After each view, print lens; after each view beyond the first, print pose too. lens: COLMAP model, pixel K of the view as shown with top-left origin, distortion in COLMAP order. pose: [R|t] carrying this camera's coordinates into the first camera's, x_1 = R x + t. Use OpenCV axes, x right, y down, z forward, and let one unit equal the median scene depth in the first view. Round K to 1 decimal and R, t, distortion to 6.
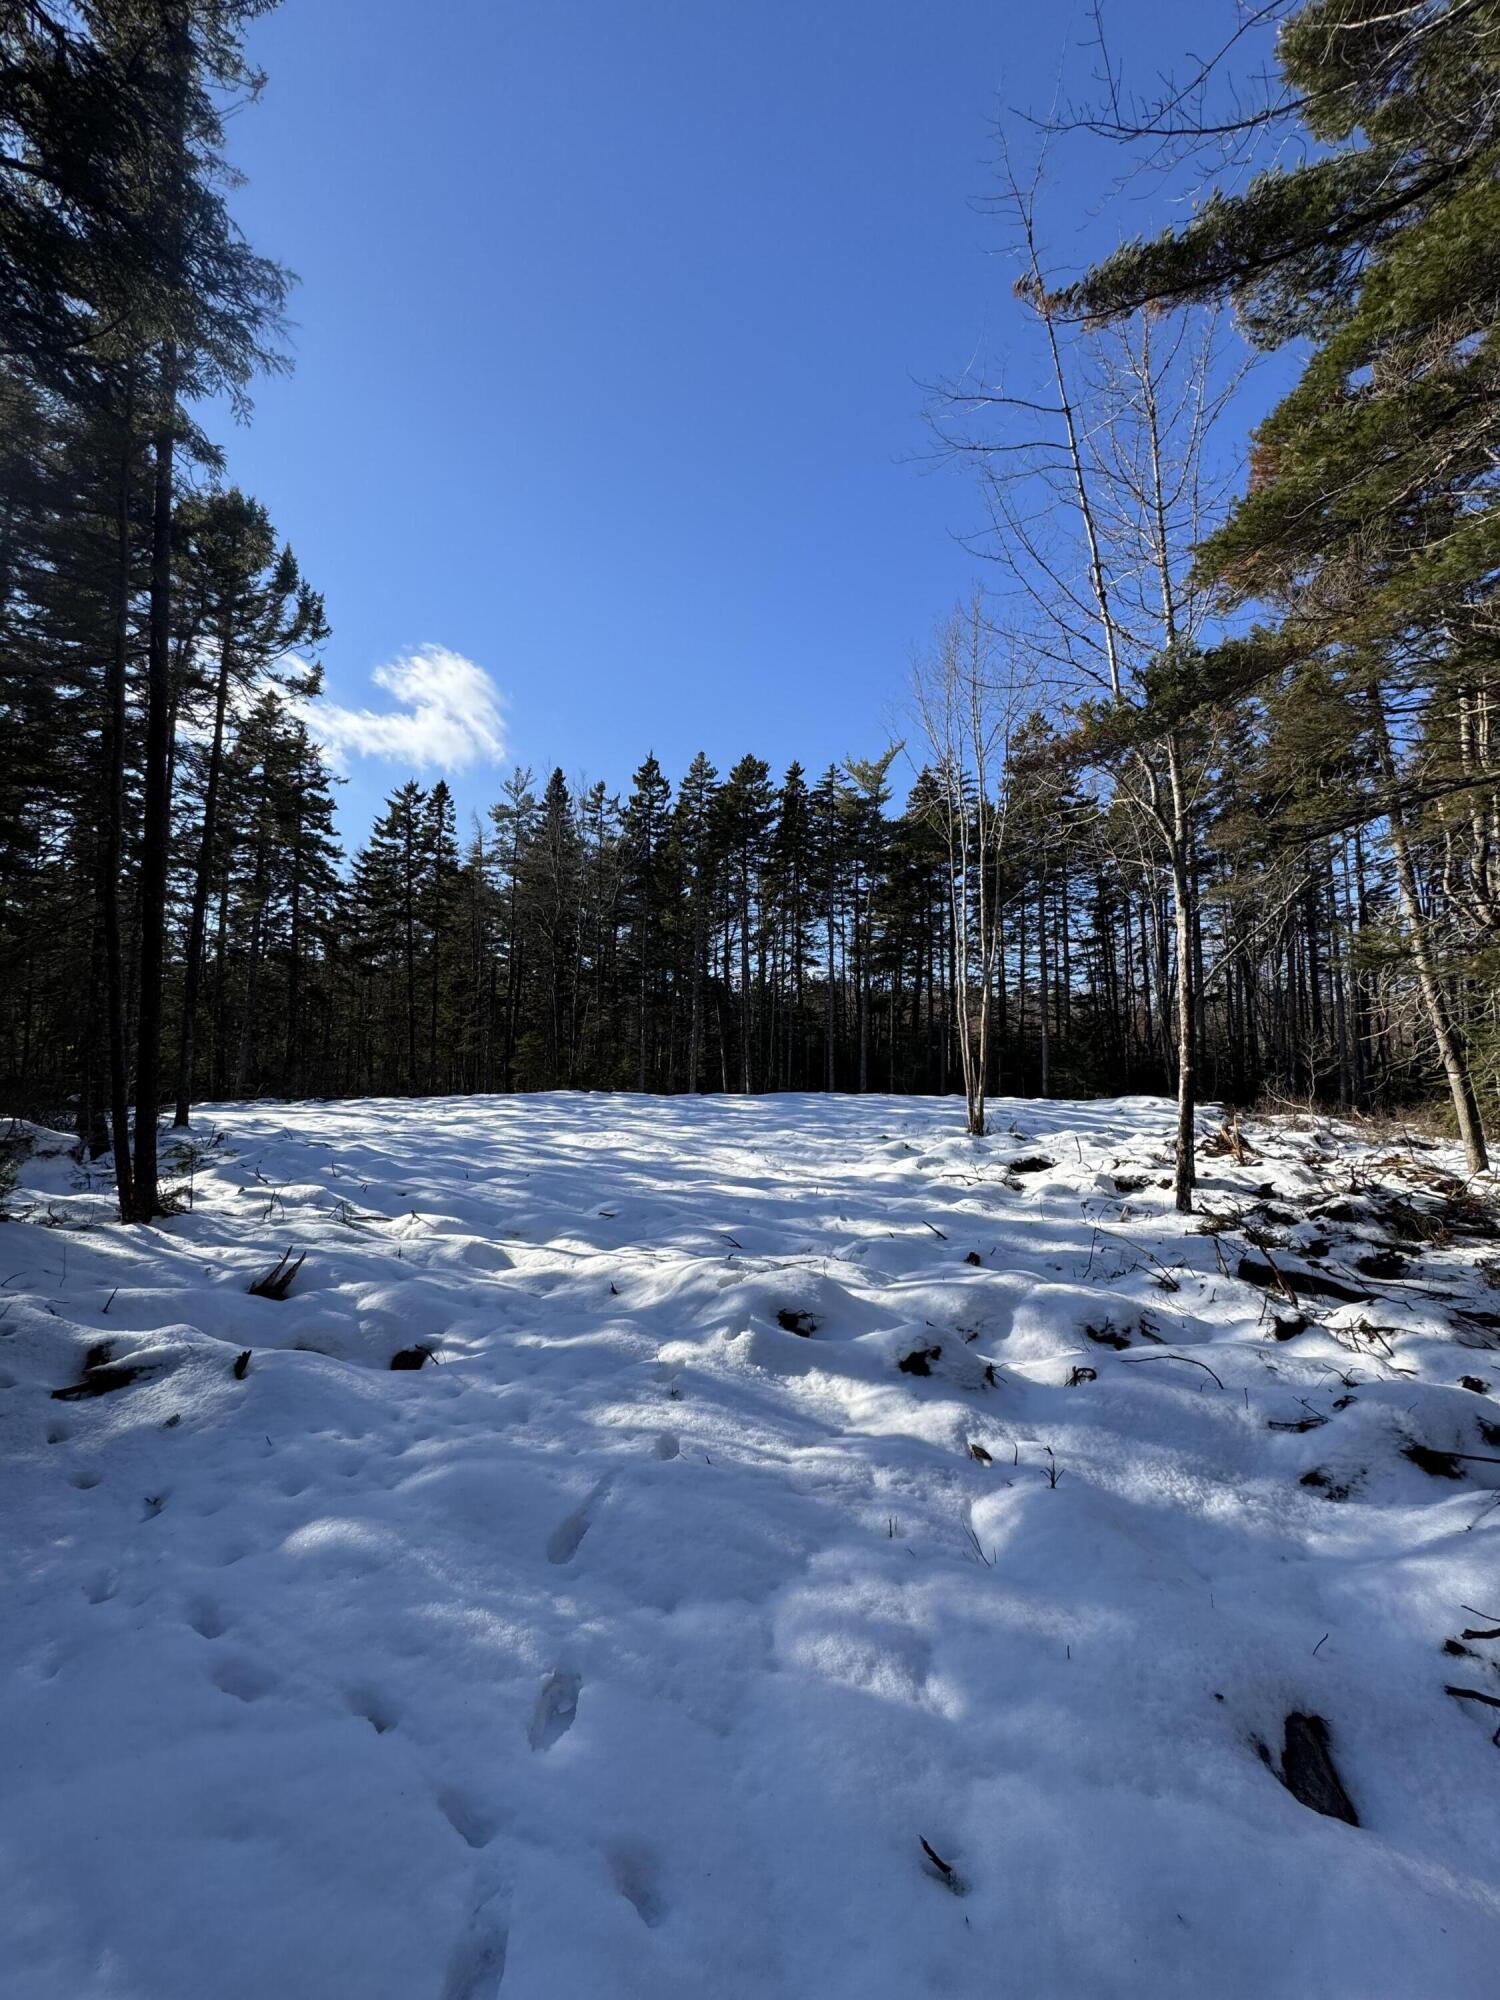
lens RADIAL K [[805.5, 0, 750.0], [0, 805.5, 1000.0], [0, 0, 1]] dist [-0.000608, -0.000008]
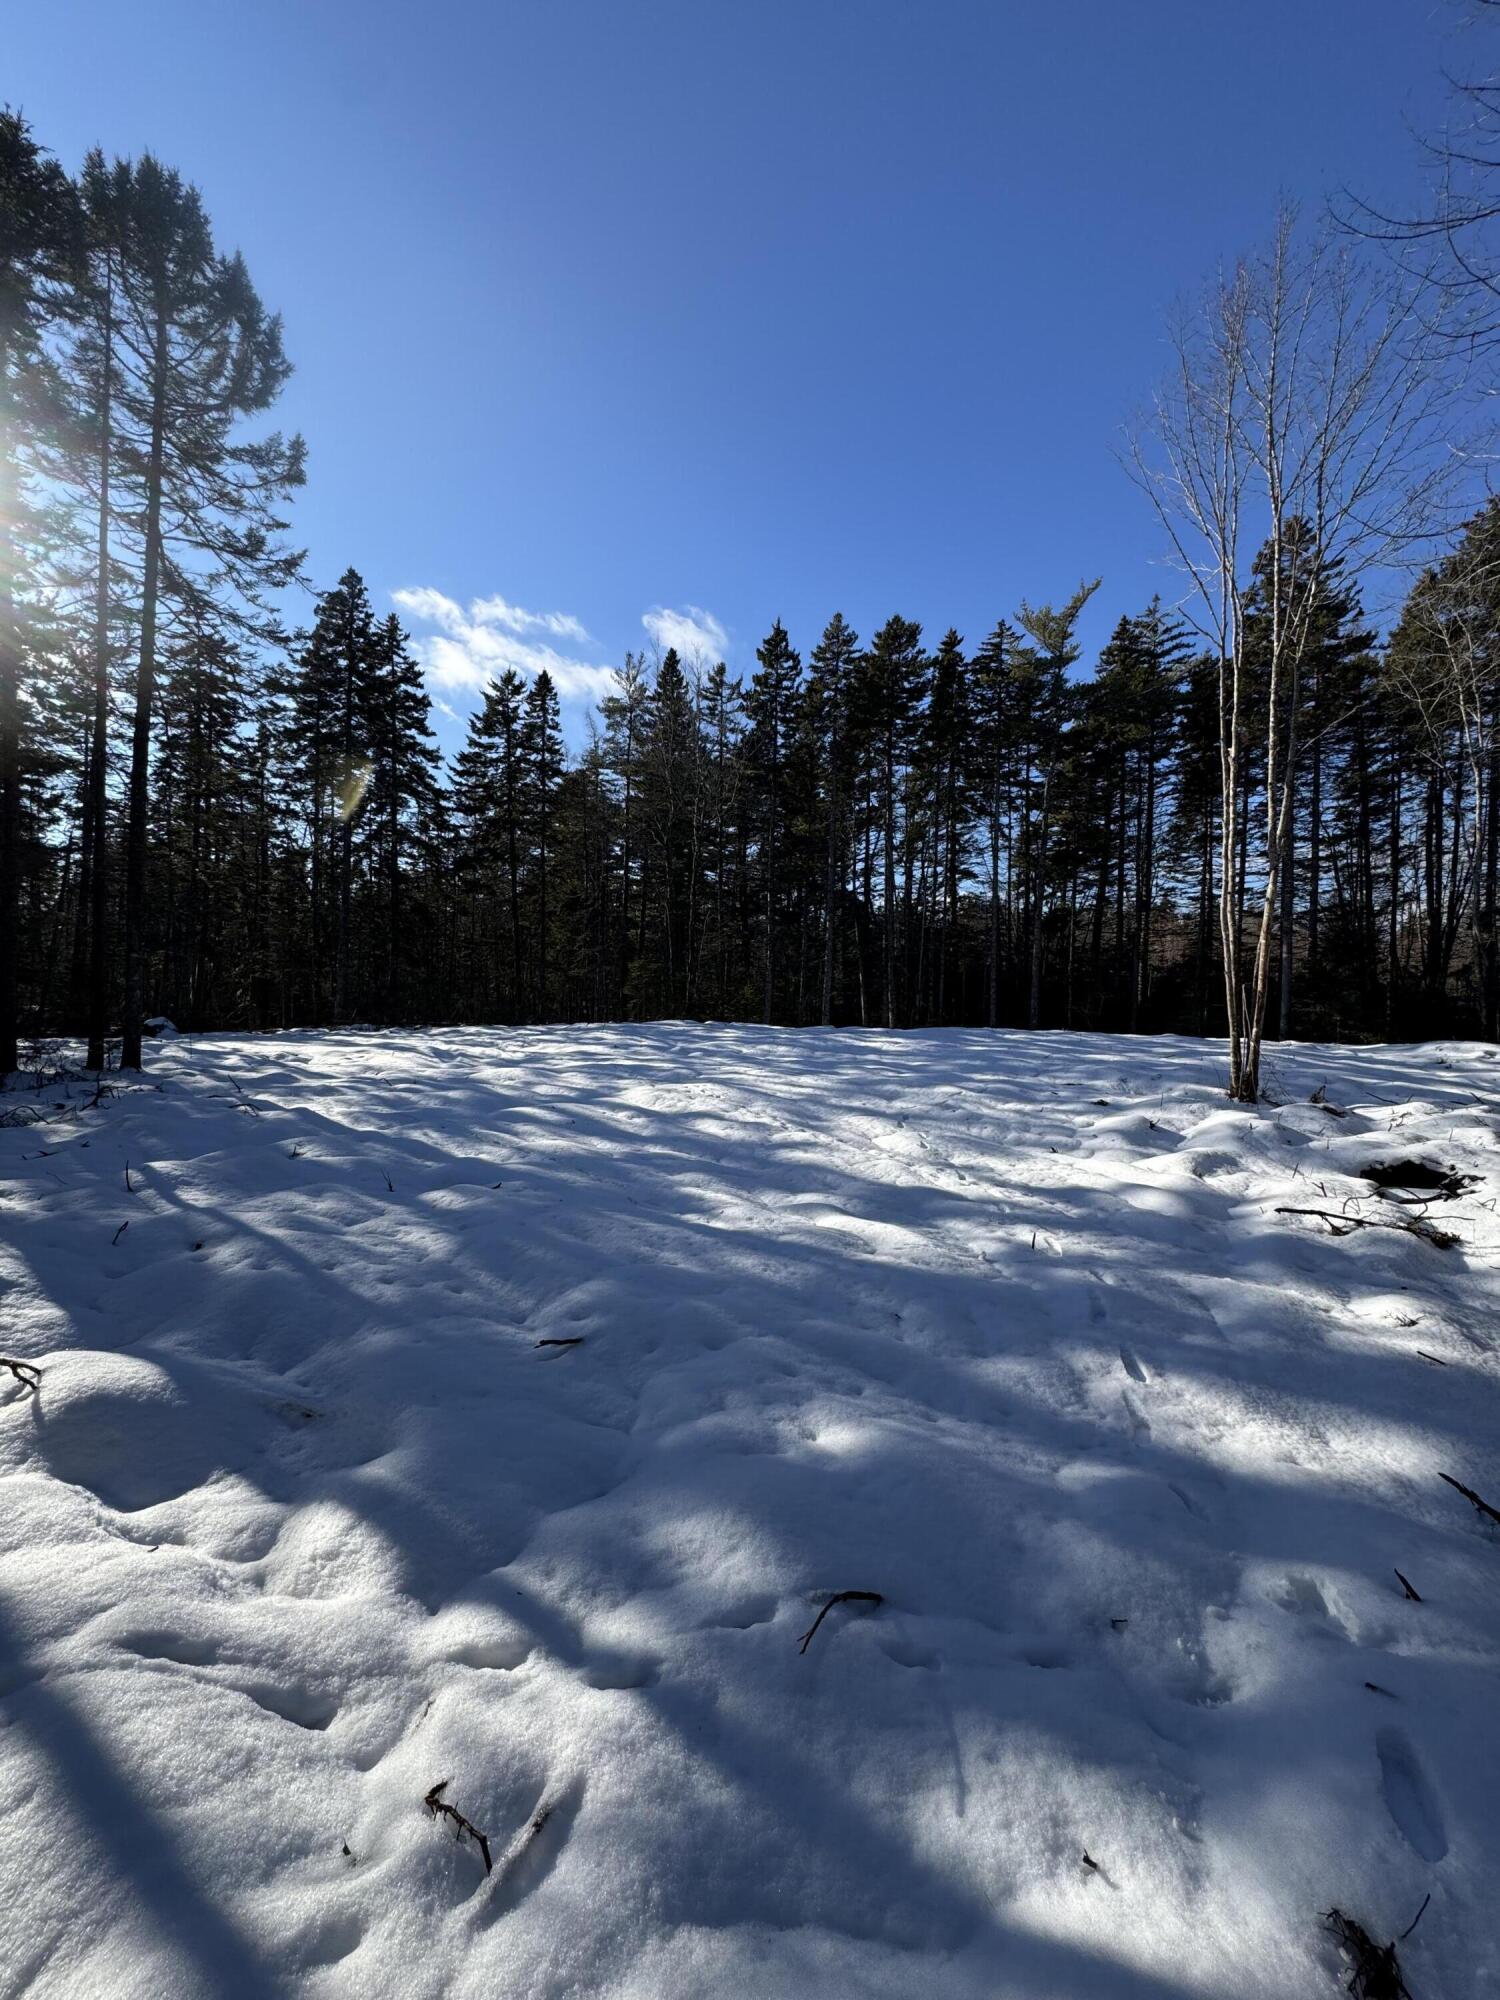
lens RADIAL K [[798.6, 0, 745.8], [0, 798.6, 998.5], [0, 0, 1]] dist [0.000410, 0.000016]
pose [[0.983538, 0.009621, -0.180448, -0.001689], [0.006481, 0.996061, 0.088436, 0.011548], [0.180588, -0.088150, 0.979601, 0.145582]]
